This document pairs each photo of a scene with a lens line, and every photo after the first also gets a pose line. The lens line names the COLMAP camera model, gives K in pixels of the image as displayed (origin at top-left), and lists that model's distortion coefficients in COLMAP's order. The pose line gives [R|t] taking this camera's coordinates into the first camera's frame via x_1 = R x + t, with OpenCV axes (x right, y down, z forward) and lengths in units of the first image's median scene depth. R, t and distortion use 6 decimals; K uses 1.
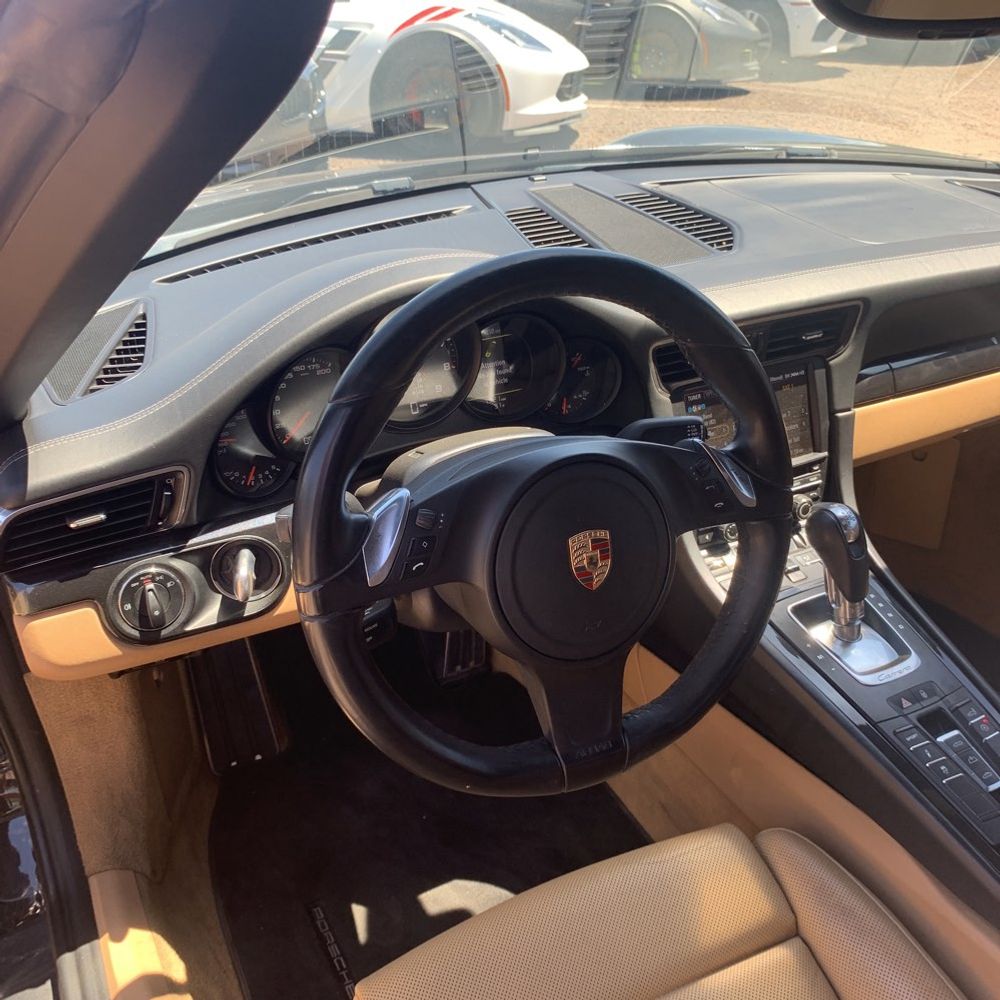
lens RADIAL K [[1031.1, 0, 503.7], [0, 1031.1, 526.8], [0, 0, 1]] dist [0.012124, -0.024349]
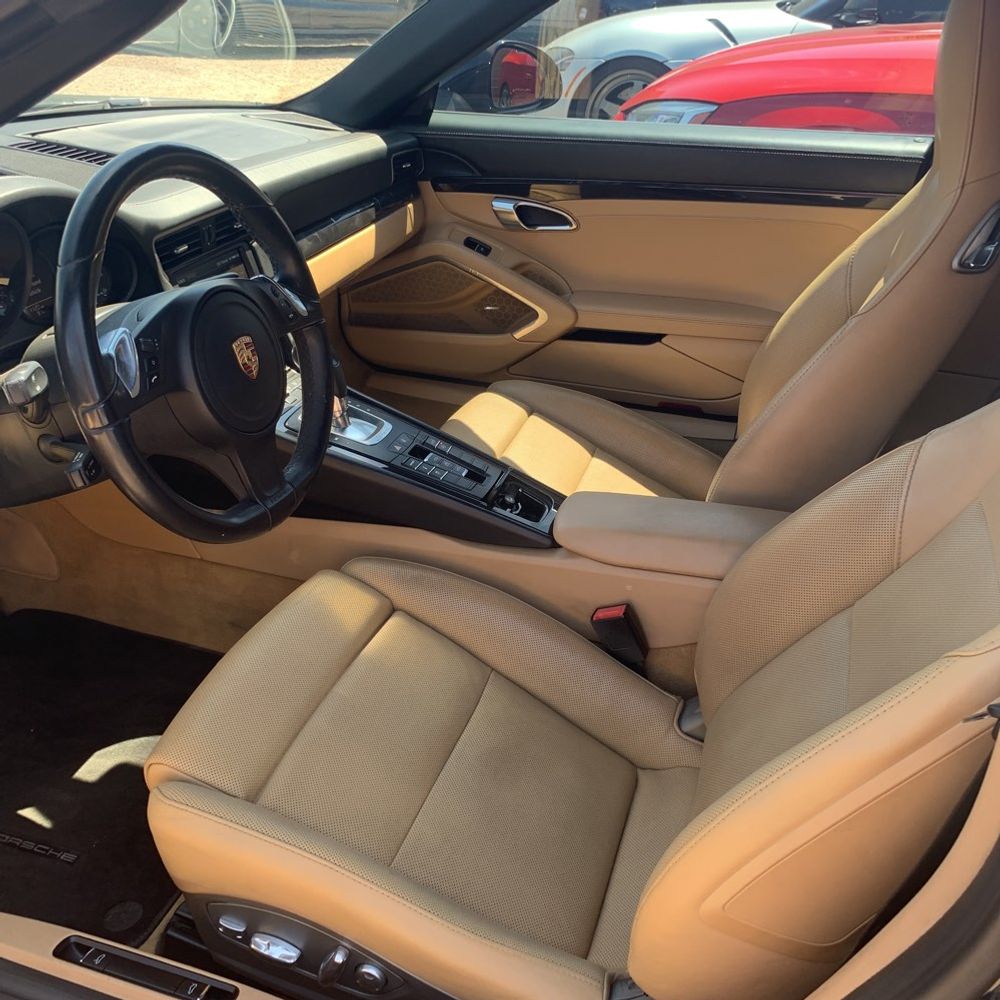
lens RADIAL K [[1031.1, 0, 503.7], [0, 1031.1, 526.8], [0, 0, 1]] dist [0.012124, -0.024349]
pose [[0.707626, -0.316822, 0.631577, -0.422415], [0.309336, 0.942538, 0.126227, 0.119998], [-0.635277, 0.106048, 0.764969, -0.203782]]
